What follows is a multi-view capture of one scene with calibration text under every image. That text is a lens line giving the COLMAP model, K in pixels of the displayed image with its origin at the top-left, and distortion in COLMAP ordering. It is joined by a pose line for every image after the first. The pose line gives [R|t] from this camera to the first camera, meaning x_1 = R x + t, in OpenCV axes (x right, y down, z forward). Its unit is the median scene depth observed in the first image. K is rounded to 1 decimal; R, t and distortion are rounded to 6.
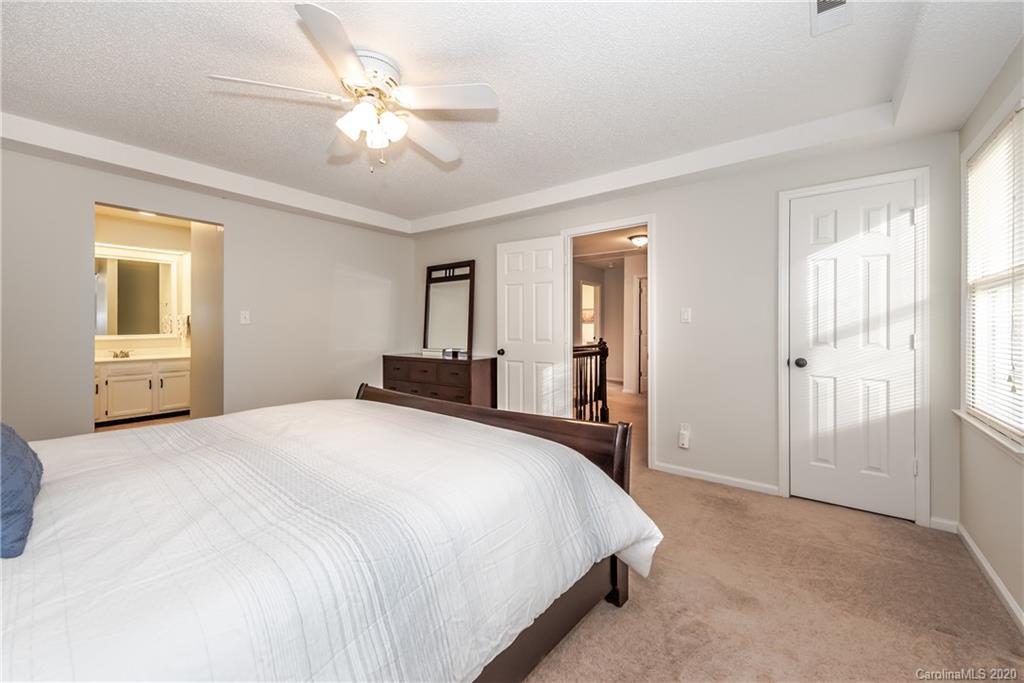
lens RADIAL K [[411.5, 0, 509.9], [0, 411.5, 338.5], [0, 0, 1]] dist [0.004363, -0.000524]
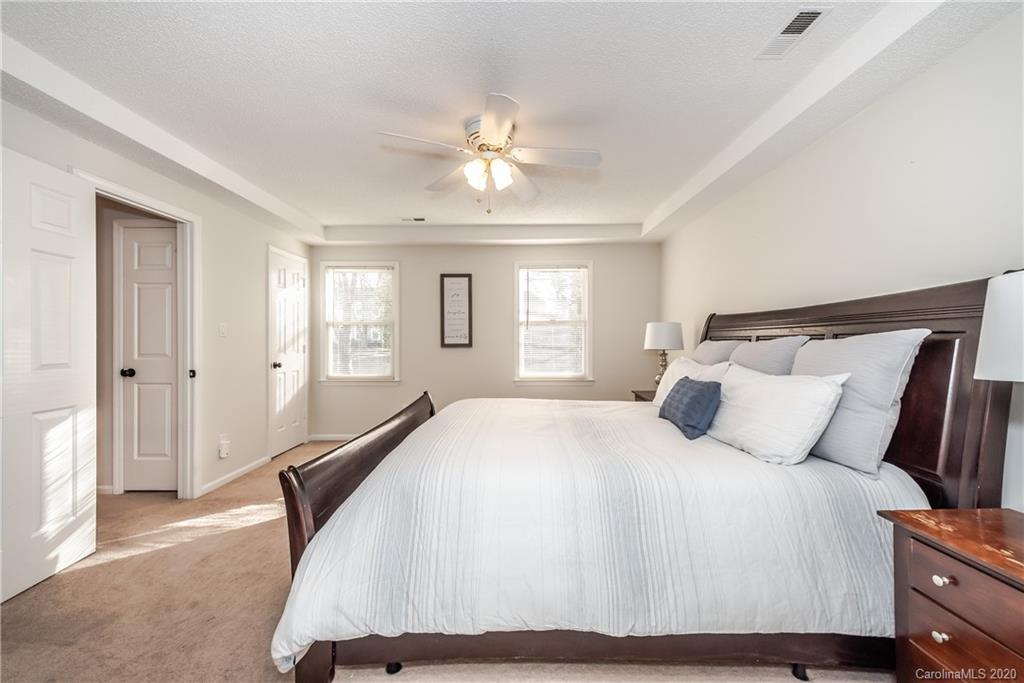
lens RADIAL K [[411.5, 0, 509.9], [0, 411.5, 338.5], [0, 0, 1]] dist [0.004363, -0.000524]
pose [[-0.177905, 0.007638, 0.984018, -0.856822], [0.003784, 0.999968, -0.007078, -0.020444], [-0.984040, 0.002464, -0.177928, 0.450571]]
